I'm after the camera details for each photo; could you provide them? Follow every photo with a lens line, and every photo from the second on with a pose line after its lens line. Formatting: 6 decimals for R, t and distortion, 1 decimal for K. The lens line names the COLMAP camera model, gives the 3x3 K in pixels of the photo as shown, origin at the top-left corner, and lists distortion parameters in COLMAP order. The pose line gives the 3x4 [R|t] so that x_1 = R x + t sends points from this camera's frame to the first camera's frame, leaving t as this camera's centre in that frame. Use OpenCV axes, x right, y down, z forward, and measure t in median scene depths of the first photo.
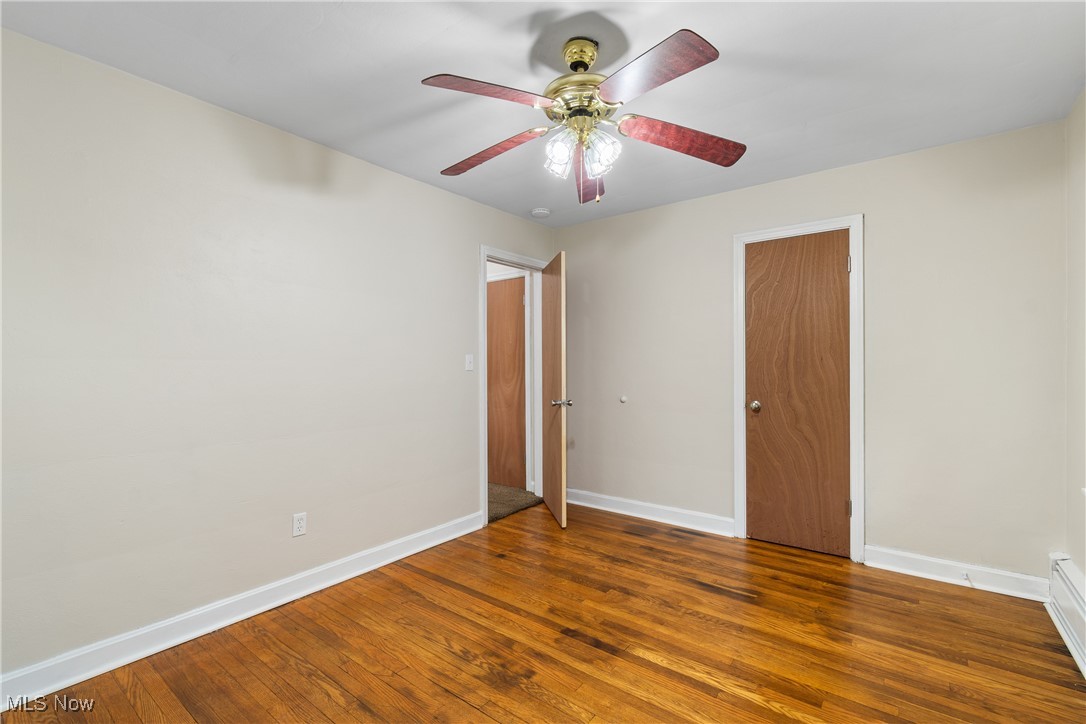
lens RADIAL K [[482.1, 0, 541.6], [0, 482.1, 363.4], [0, 0, 1]] dist [0.002036, -0.000995]
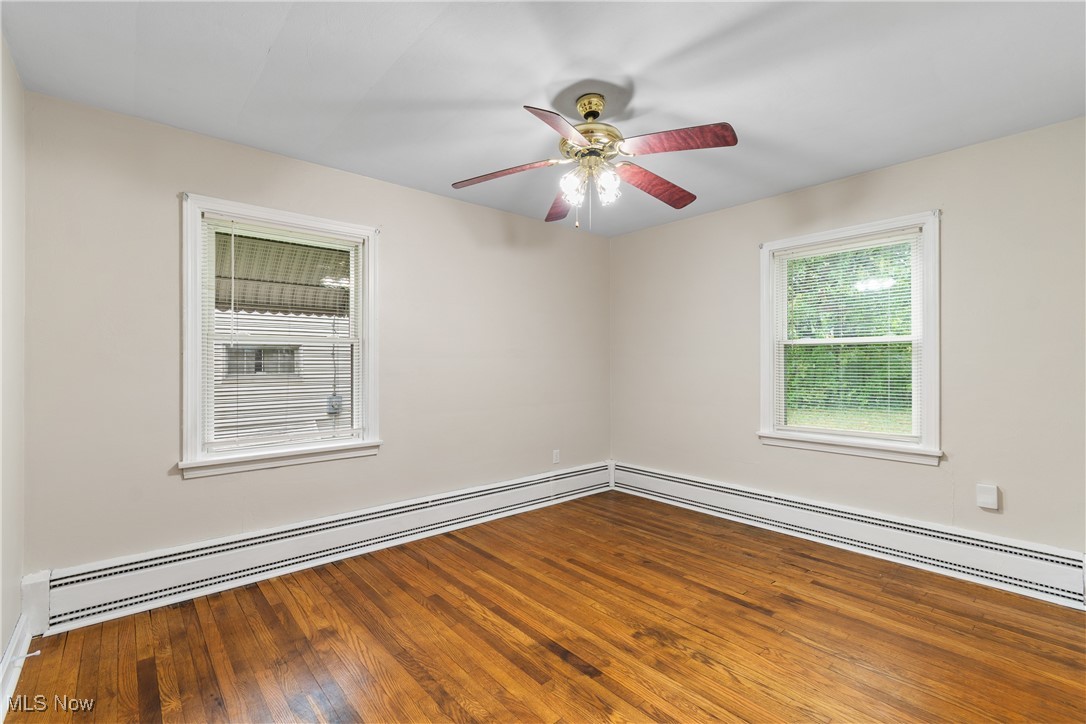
lens RADIAL K [[482.1, 0, 541.6], [0, 482.1, 363.4], [0, 0, 1]] dist [0.002036, -0.000995]
pose [[-0.979534, 0.006966, 0.201158, -0.034677], [0.006172, 0.999970, -0.004574, 0.012631], [-0.201184, -0.003239, -0.979548, 2.006418]]
